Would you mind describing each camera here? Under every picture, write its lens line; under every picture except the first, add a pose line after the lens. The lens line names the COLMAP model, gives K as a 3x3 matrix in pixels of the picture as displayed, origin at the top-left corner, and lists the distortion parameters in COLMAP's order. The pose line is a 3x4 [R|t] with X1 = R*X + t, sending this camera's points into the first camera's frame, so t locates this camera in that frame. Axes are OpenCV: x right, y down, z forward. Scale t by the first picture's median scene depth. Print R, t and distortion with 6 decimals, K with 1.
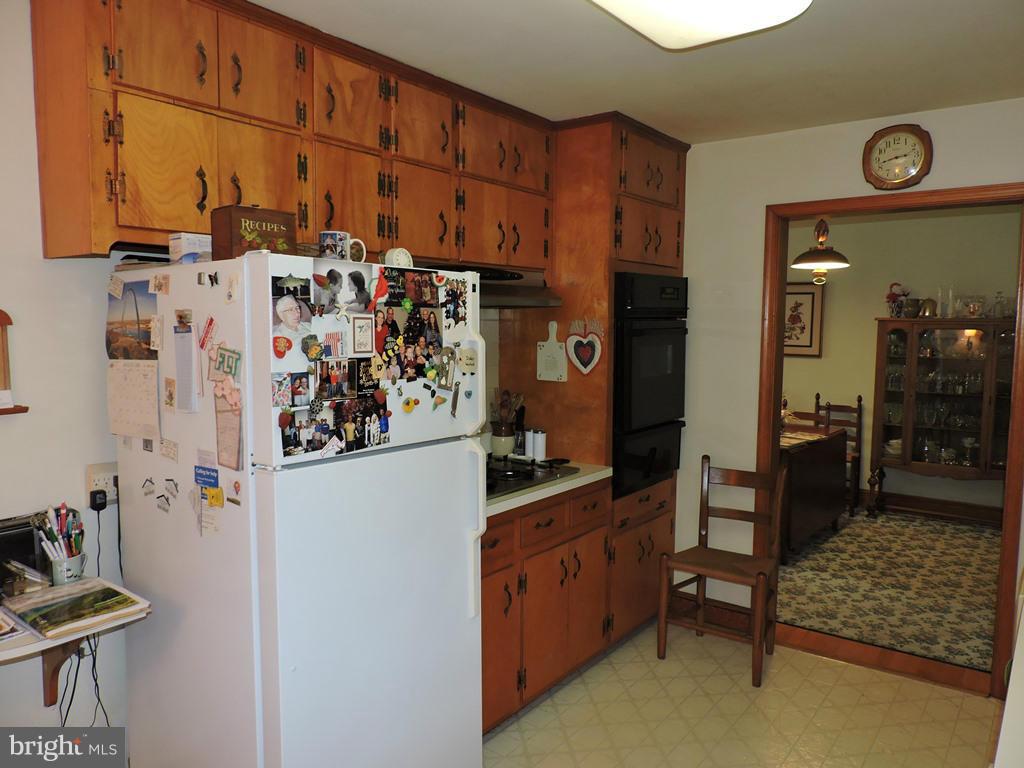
lens RADIAL K [[734.6, 0, 512.0], [0, 734.6, 384.0], [0, 0, 1]] dist [-0.010640, -0.002312]
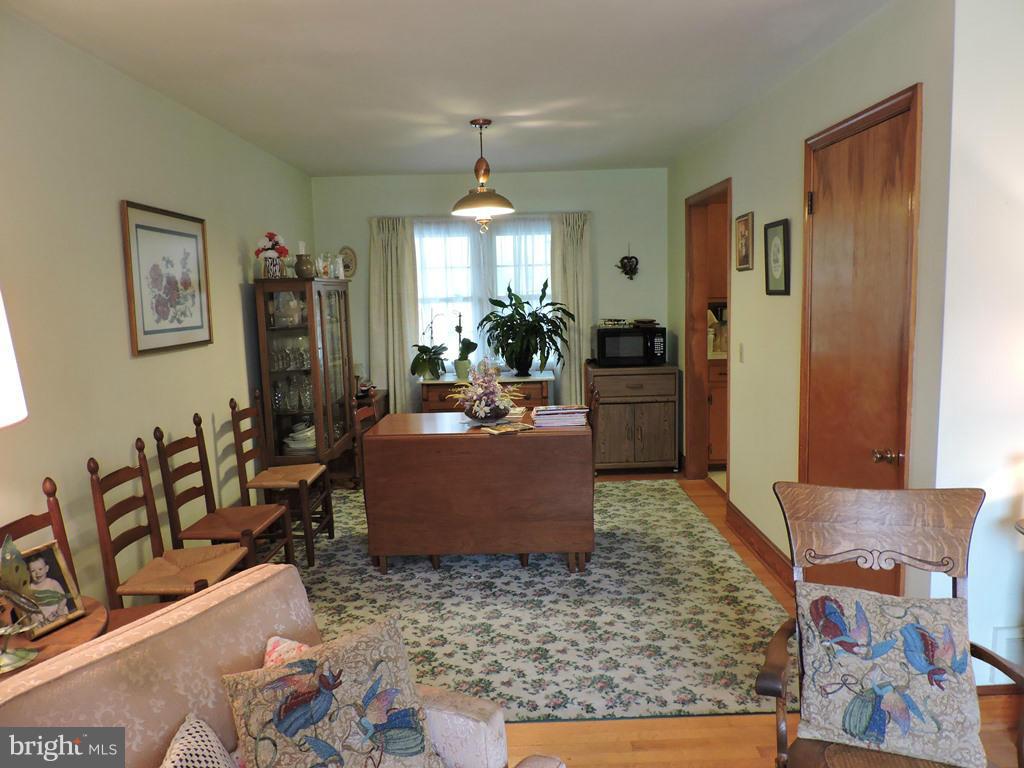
lens RADIAL K [[734.6, 0, 512.0], [0, 734.6, 384.0], [0, 0, 1]] dist [-0.010640, -0.002312]
pose [[-0.621090, -0.083821, 0.779244, -0.432023], [0.097463, 0.978286, 0.182914, -0.178277], [-0.777656, 0.189553, -0.599434, 2.327116]]
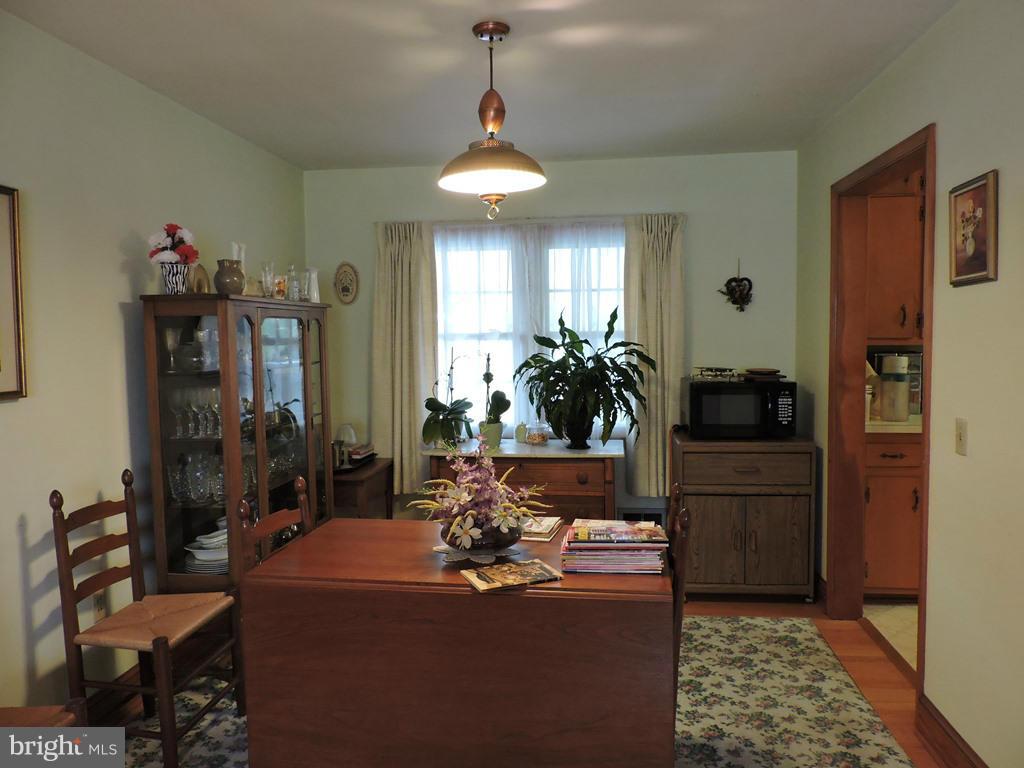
lens RADIAL K [[734.6, 0, 512.0], [0, 734.6, 384.0], [0, 0, 1]] dist [-0.010640, -0.002312]
pose [[-0.517915, -0.050508, 0.853940, -0.032487], [0.090273, 0.989454, 0.113275, -0.121410], [-0.850656, 0.135754, -0.507893, 1.927947]]
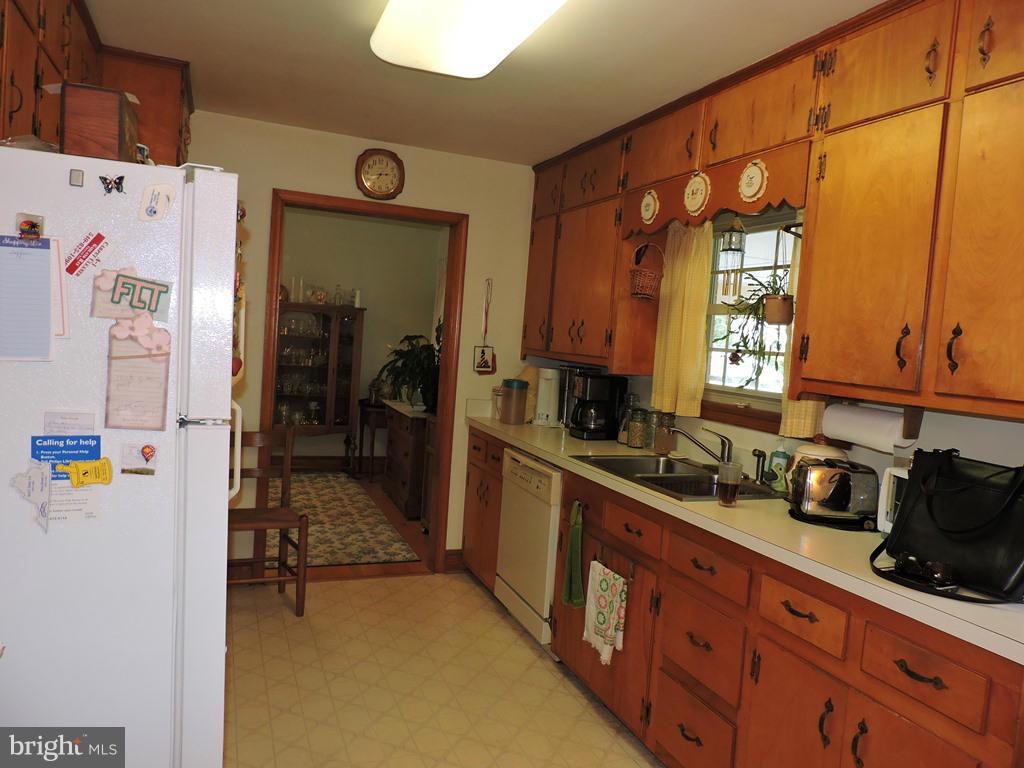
lens RADIAL K [[734.6, 0, 512.0], [0, 734.6, 384.0], [0, 0, 1]] dist [-0.010640, -0.002312]
pose [[0.516195, -0.023479, 0.856149, -0.452128], [0.004374, 0.999683, 0.024778, 0.025513], [-0.856460, -0.009046, 0.516134, 0.133024]]
